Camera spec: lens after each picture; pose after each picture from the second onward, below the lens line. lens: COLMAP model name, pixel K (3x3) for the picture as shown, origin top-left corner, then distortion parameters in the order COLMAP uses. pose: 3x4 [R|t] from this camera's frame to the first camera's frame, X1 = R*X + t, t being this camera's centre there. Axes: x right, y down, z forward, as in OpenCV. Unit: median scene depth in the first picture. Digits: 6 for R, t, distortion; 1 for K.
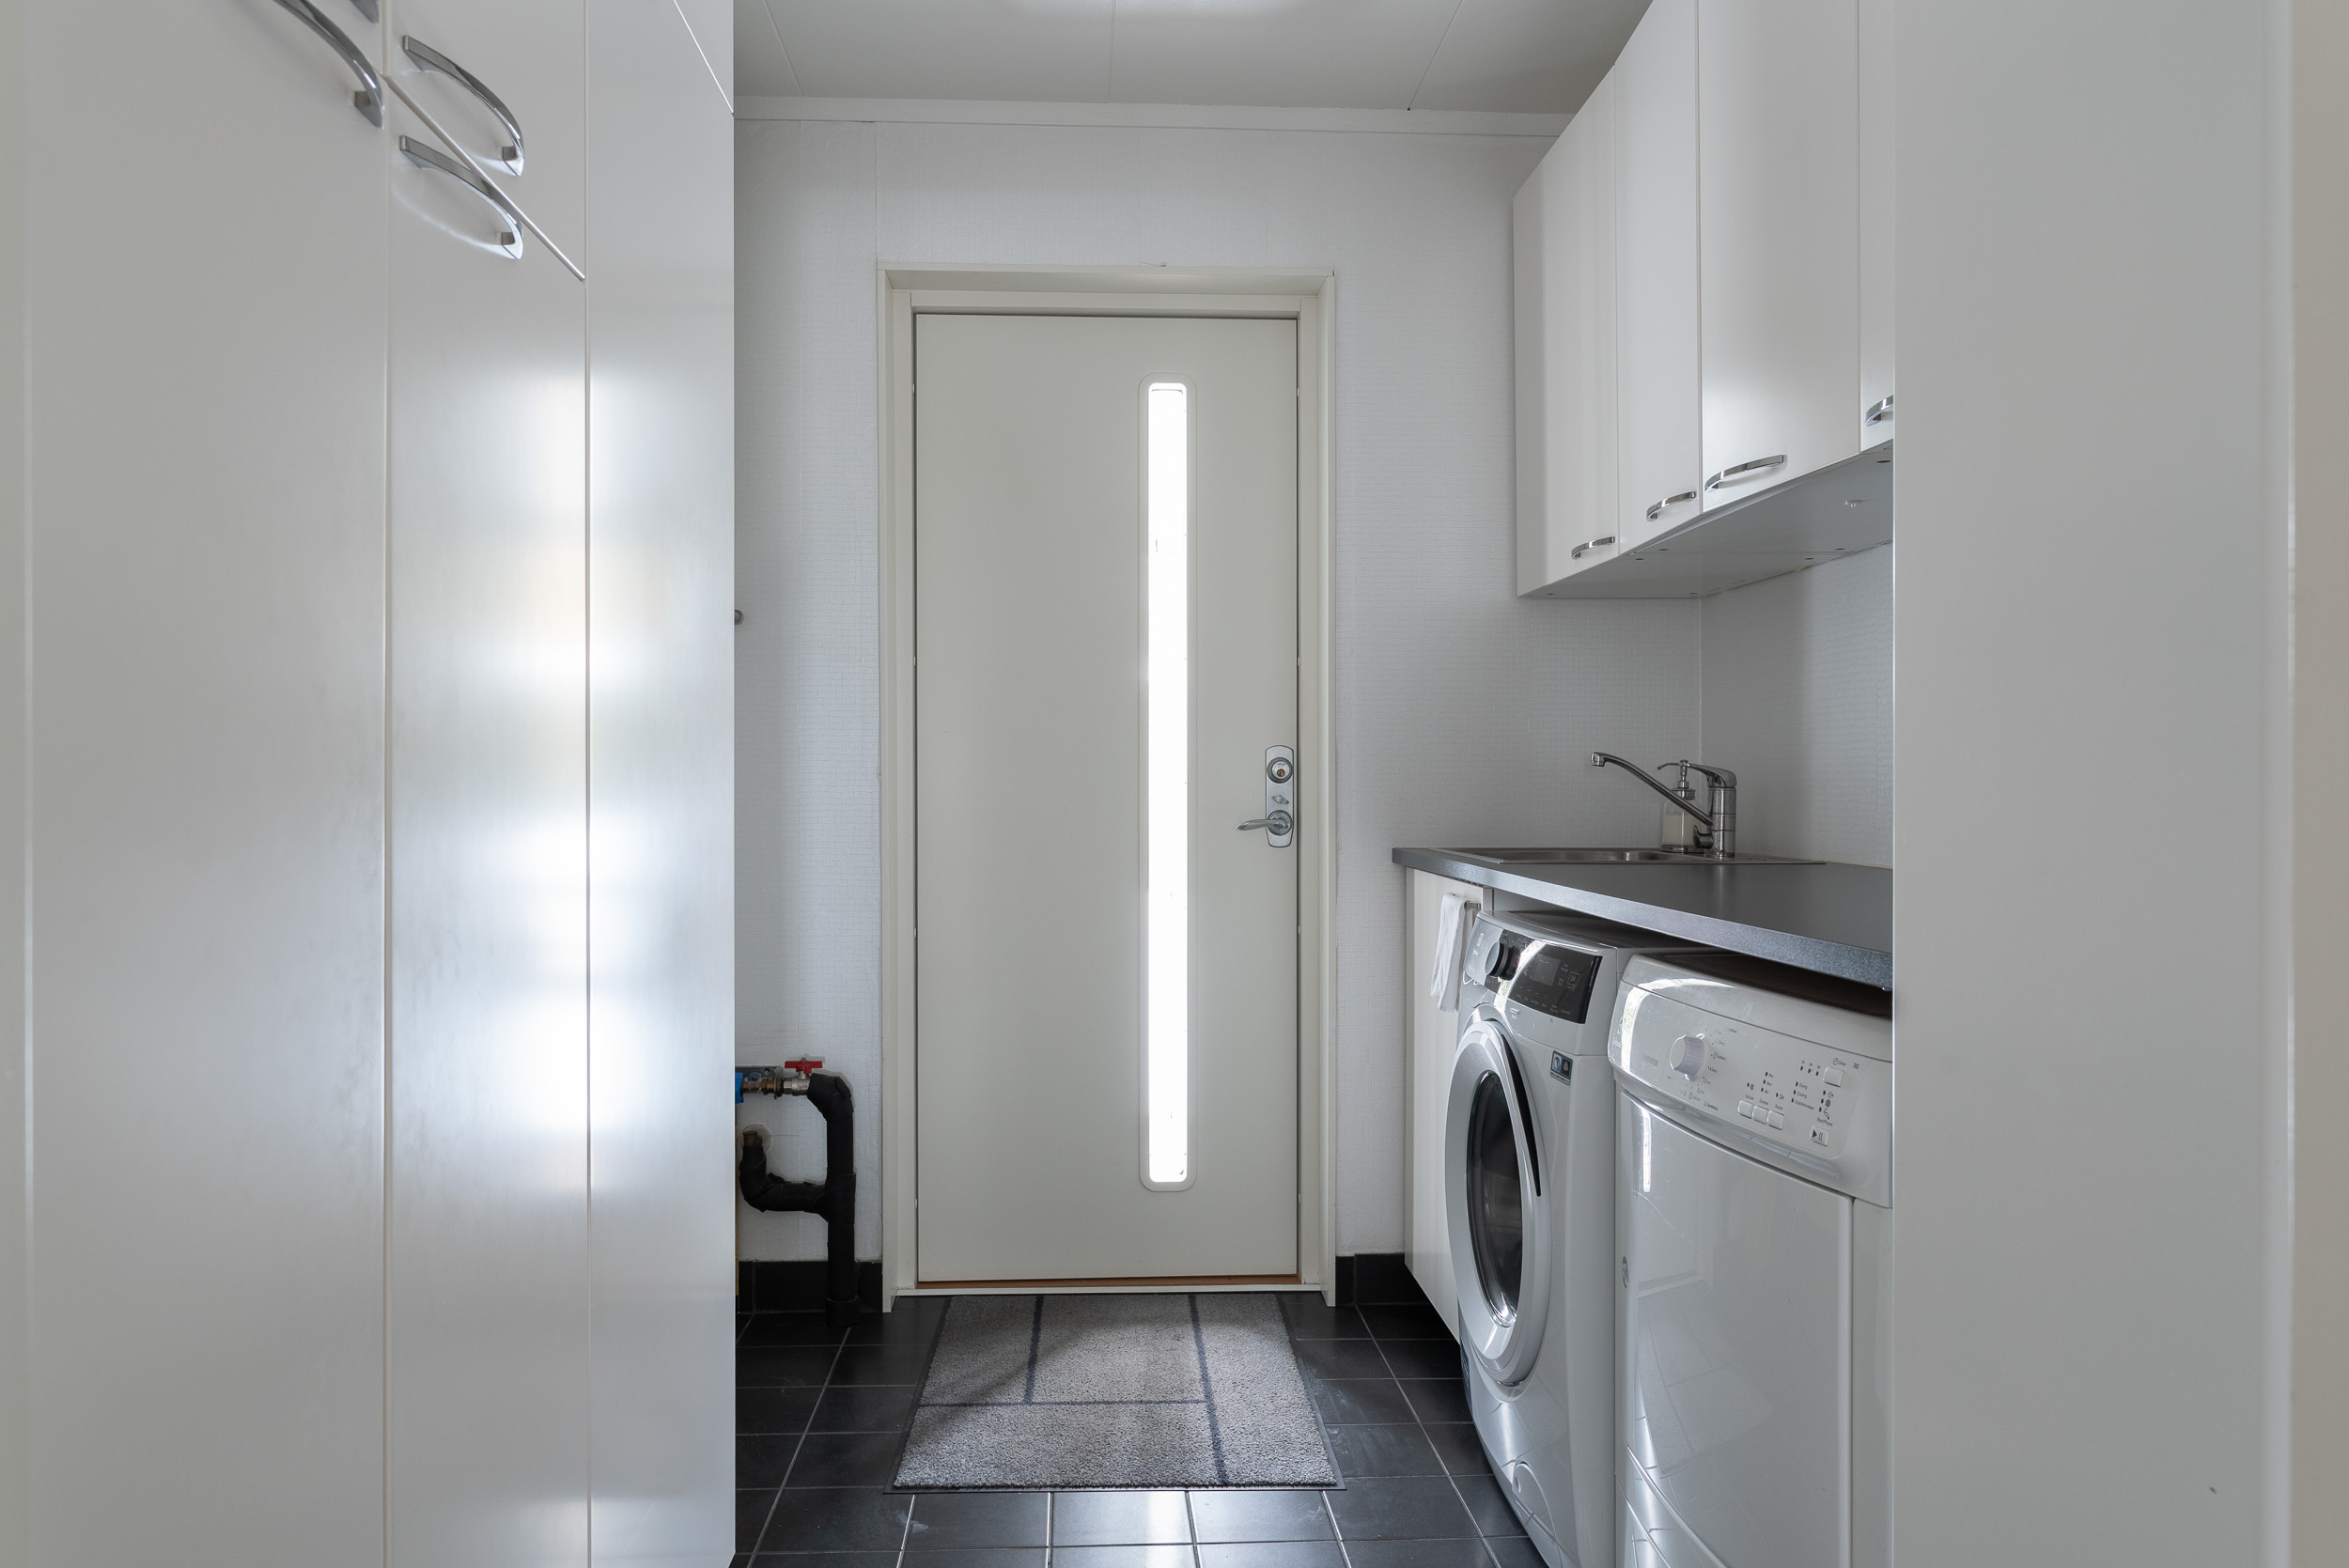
lens RADIAL K [[1569.3, 0, 1166.1], [0, 1569.3, 784.6], [0, 0, 1]] dist [0.021650, 0.001016]
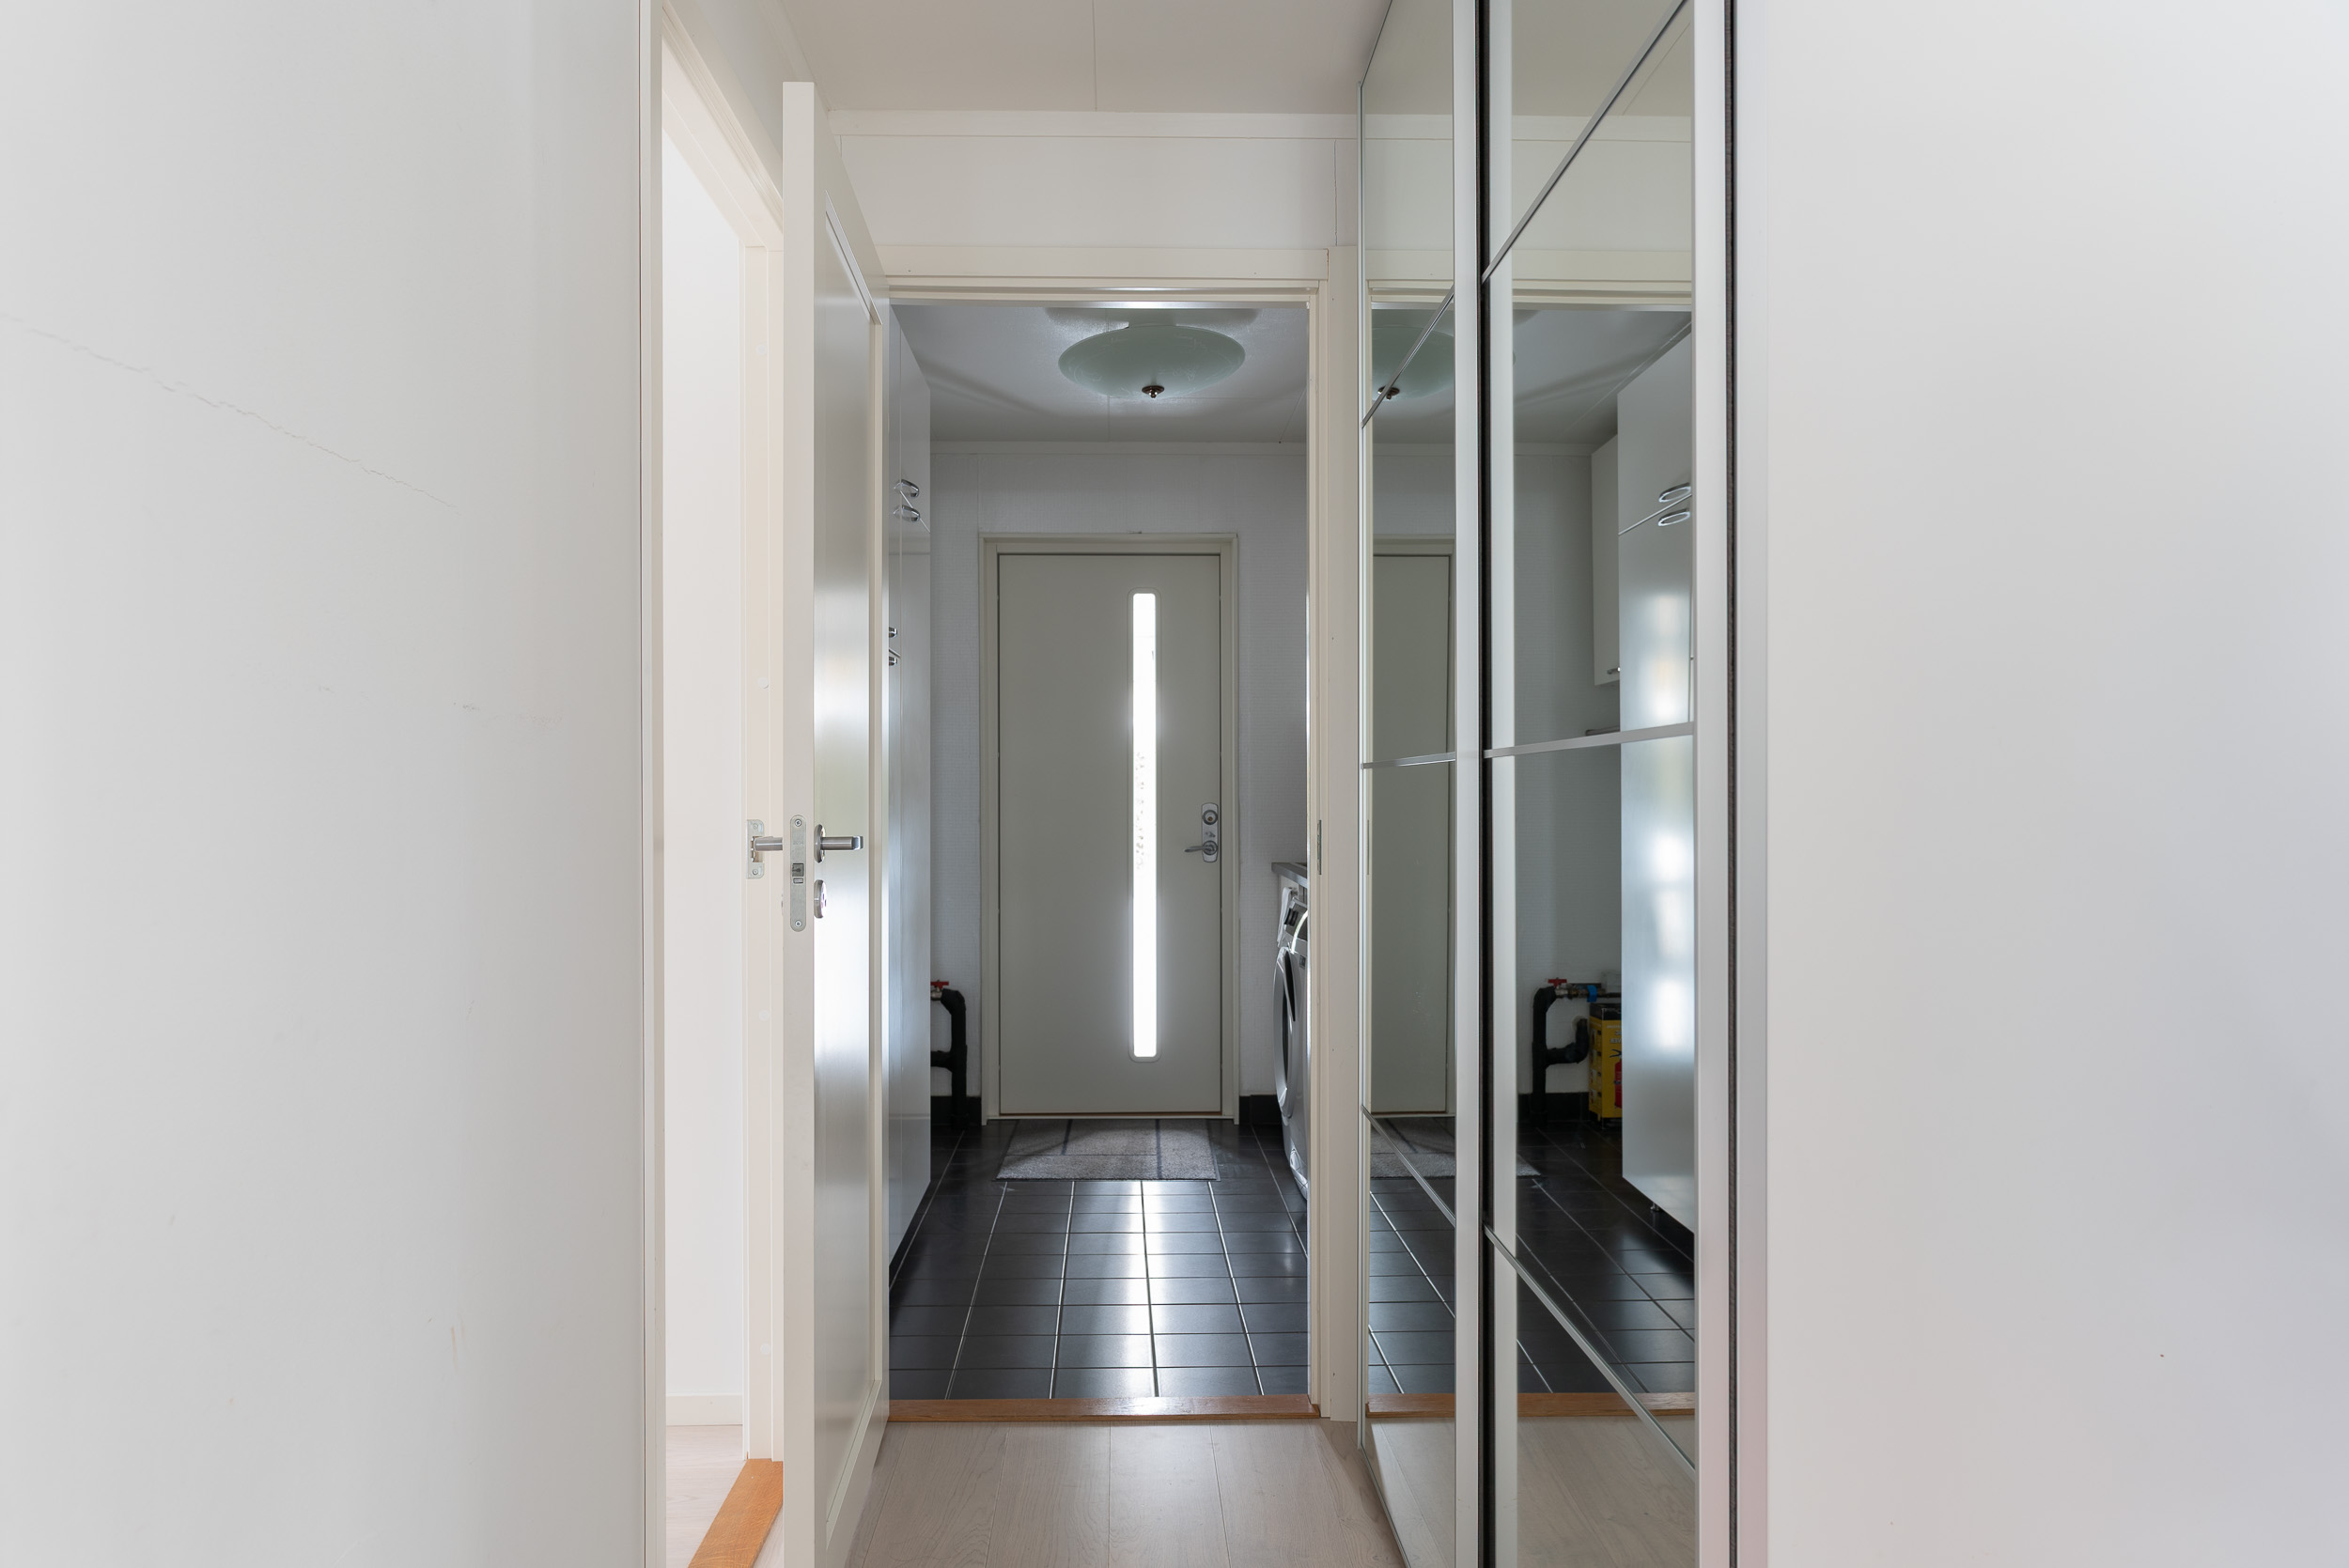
lens RADIAL K [[1569.3, 0, 1178.9], [0, 1569.3, 789.9], [0, 0, 1]] dist [0.021650, 0.001016]
pose [[0.999851, -0.001059, -0.017246, 0.071950], [0.000980, 0.999989, -0.004593, -0.032952], [0.017251, 0.004575, 0.999841, -0.757854]]
